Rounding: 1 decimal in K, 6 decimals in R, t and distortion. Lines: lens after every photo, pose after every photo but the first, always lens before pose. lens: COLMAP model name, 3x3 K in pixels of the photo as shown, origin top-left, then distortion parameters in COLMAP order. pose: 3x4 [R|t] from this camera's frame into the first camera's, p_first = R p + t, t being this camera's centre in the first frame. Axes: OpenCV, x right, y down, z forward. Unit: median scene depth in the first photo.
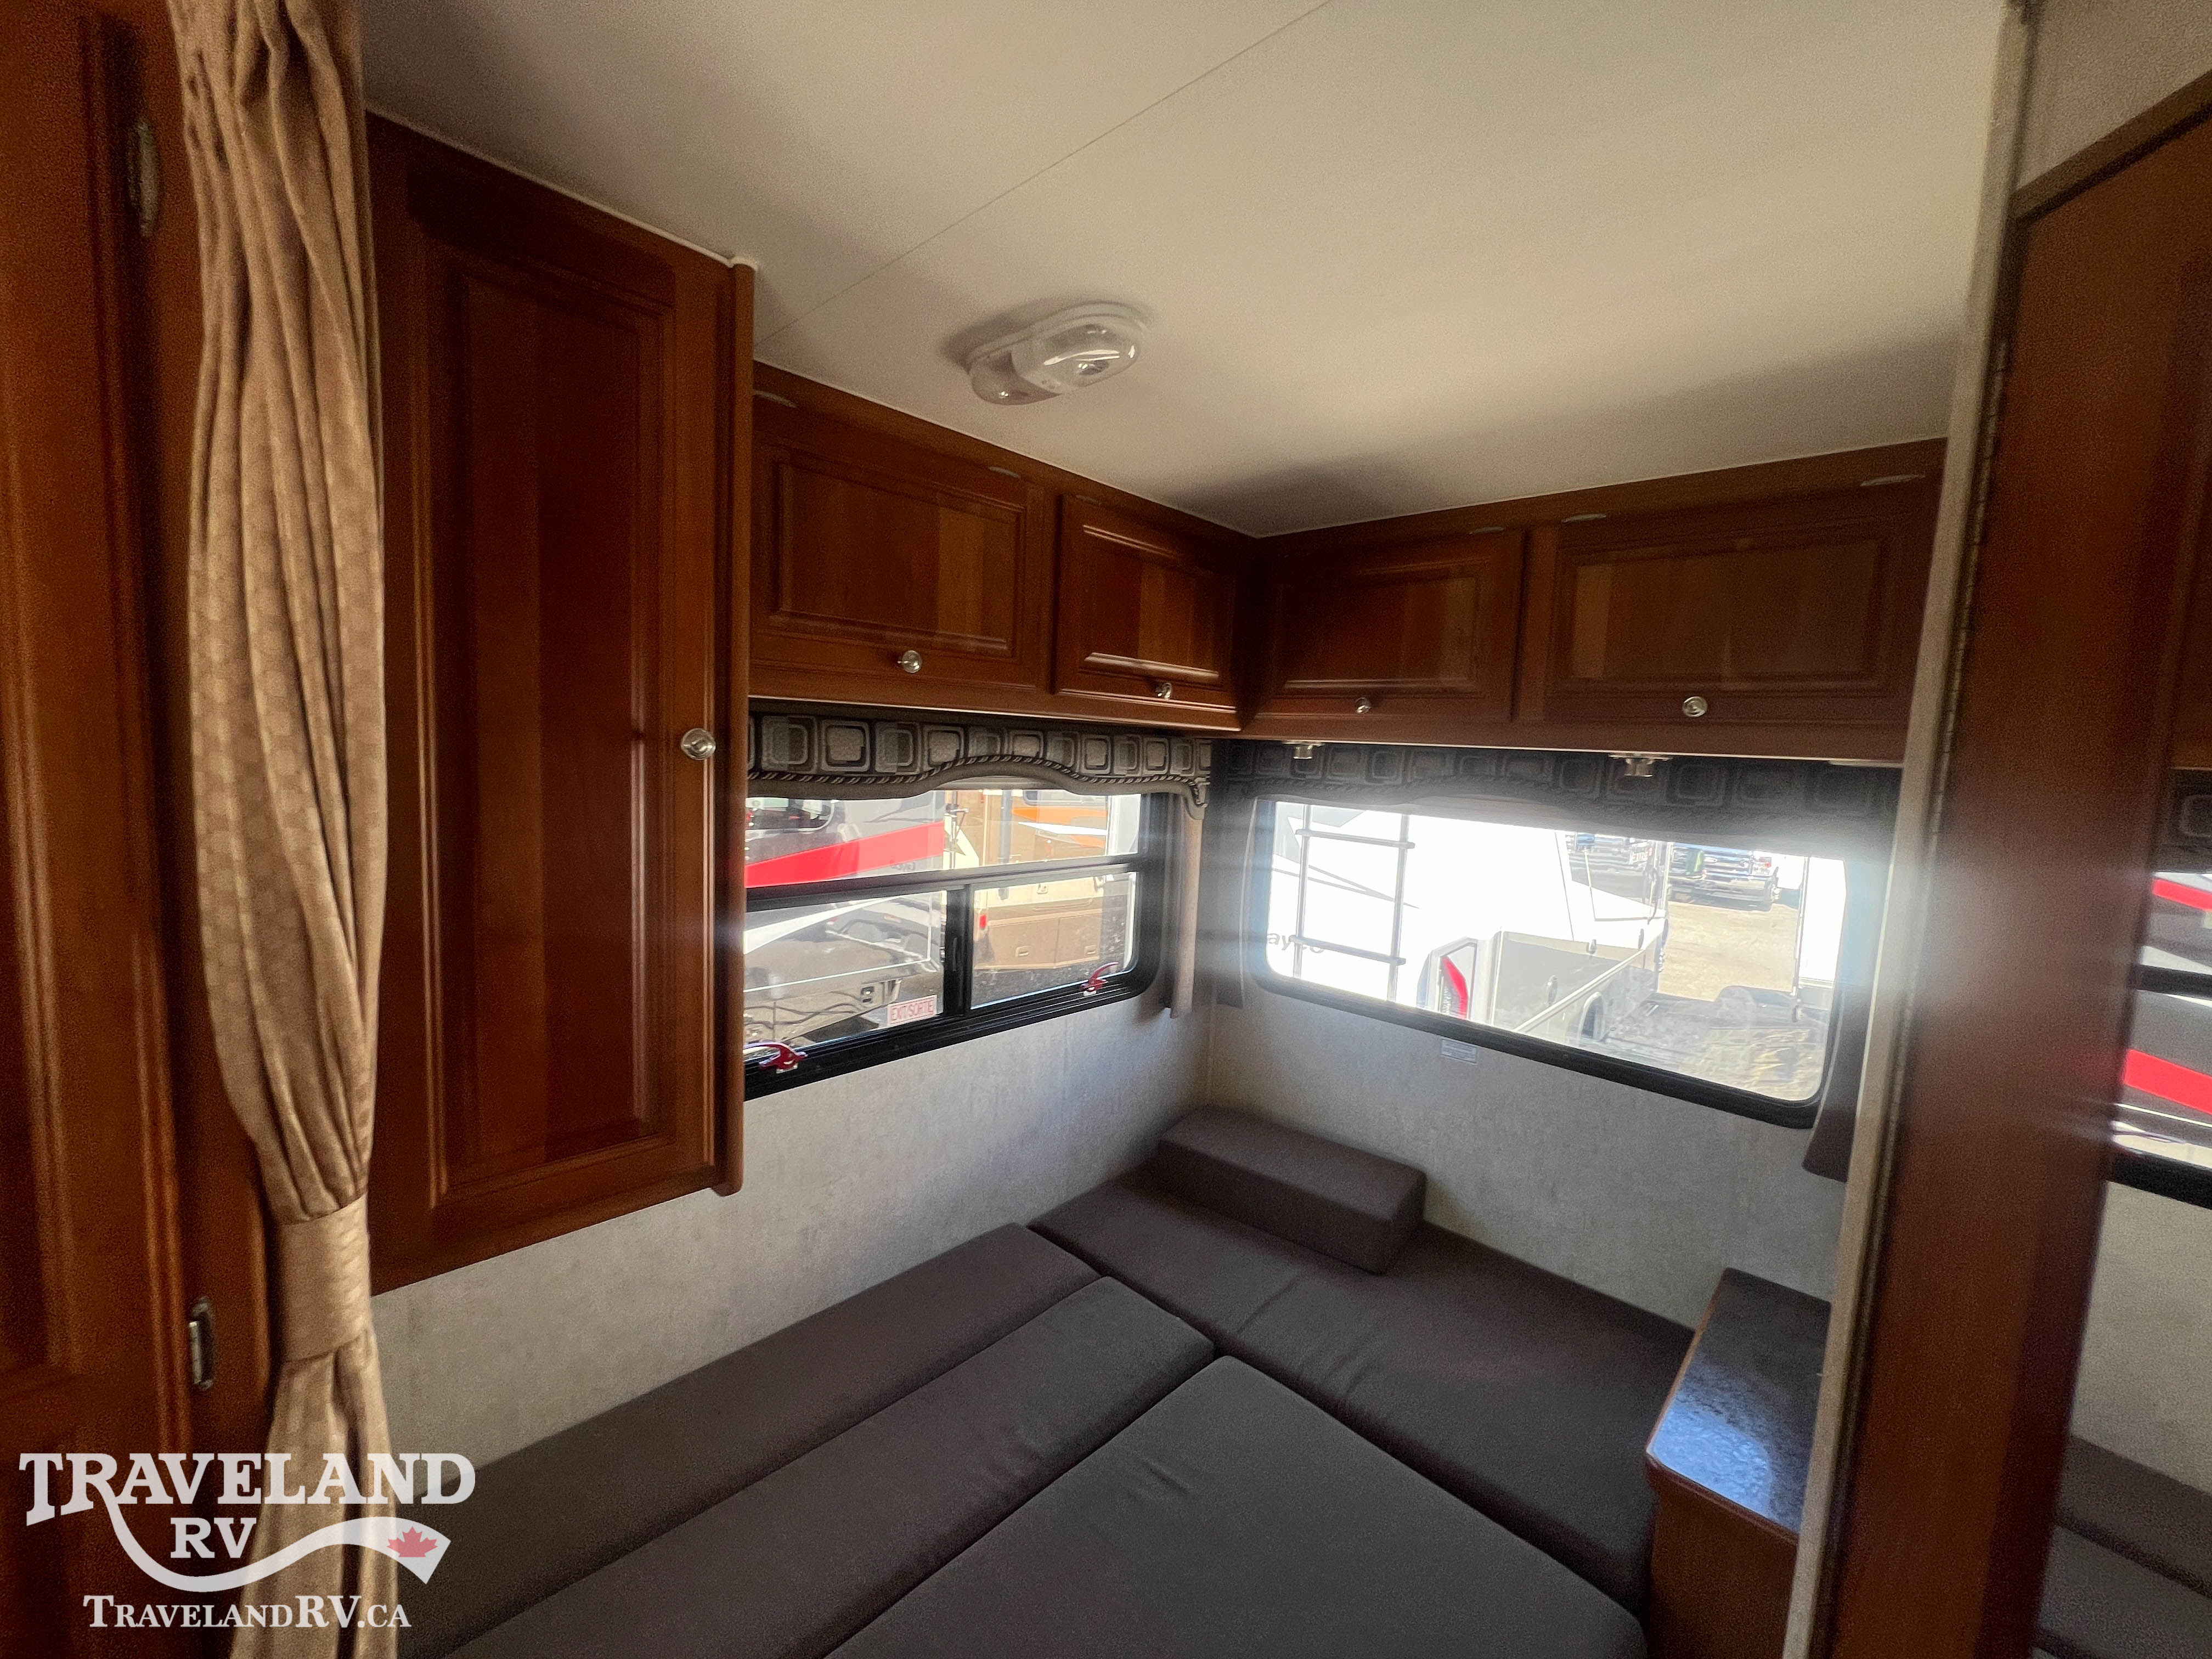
lens RADIAL K [[888.2, 0, 1101.6], [0, 888.2, 827.9], [0, 0, 1]] dist [-0.000791, -0.000235]
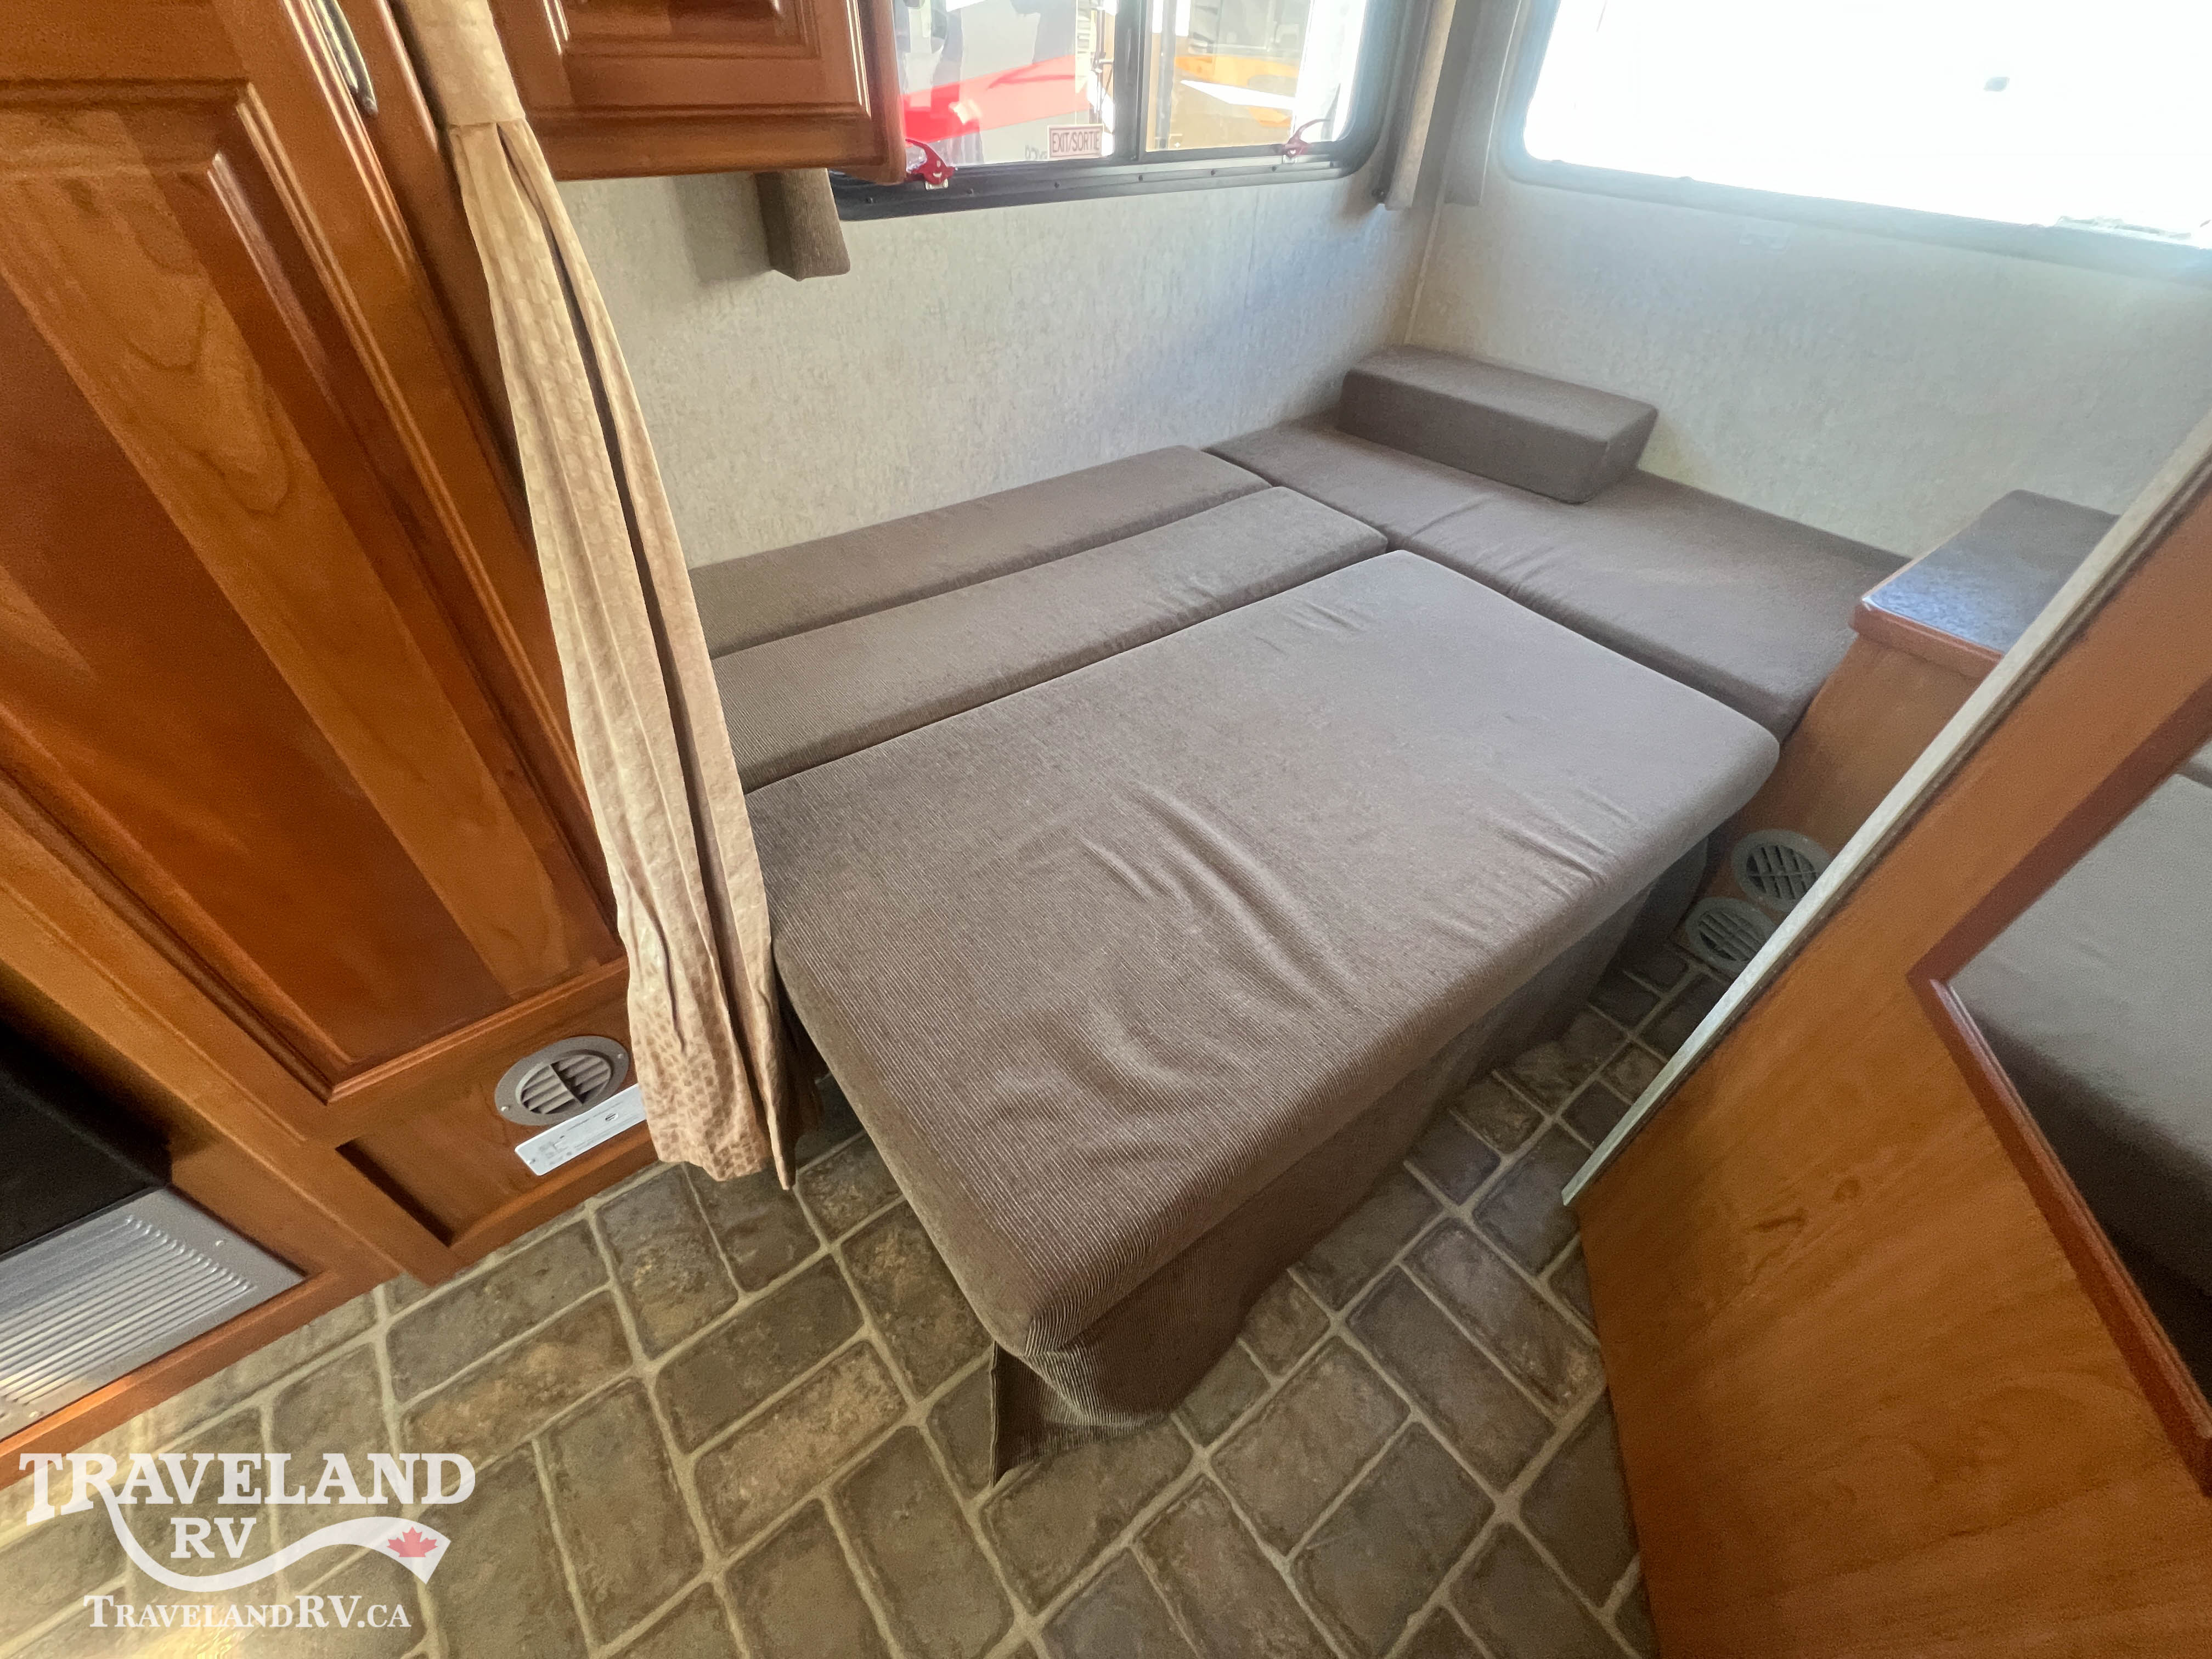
lens RADIAL K [[885.8, 0, 1106.0], [0, 885.8, 829.5], [0, 0, 1]] dist [0.008278, 0.000036]
pose [[0.988852, 0.089659, -0.118883, -0.035178], [-0.000543, 0.800559, 0.599253, 0.239885], [0.148901, -0.592508, 0.791683, -0.014405]]
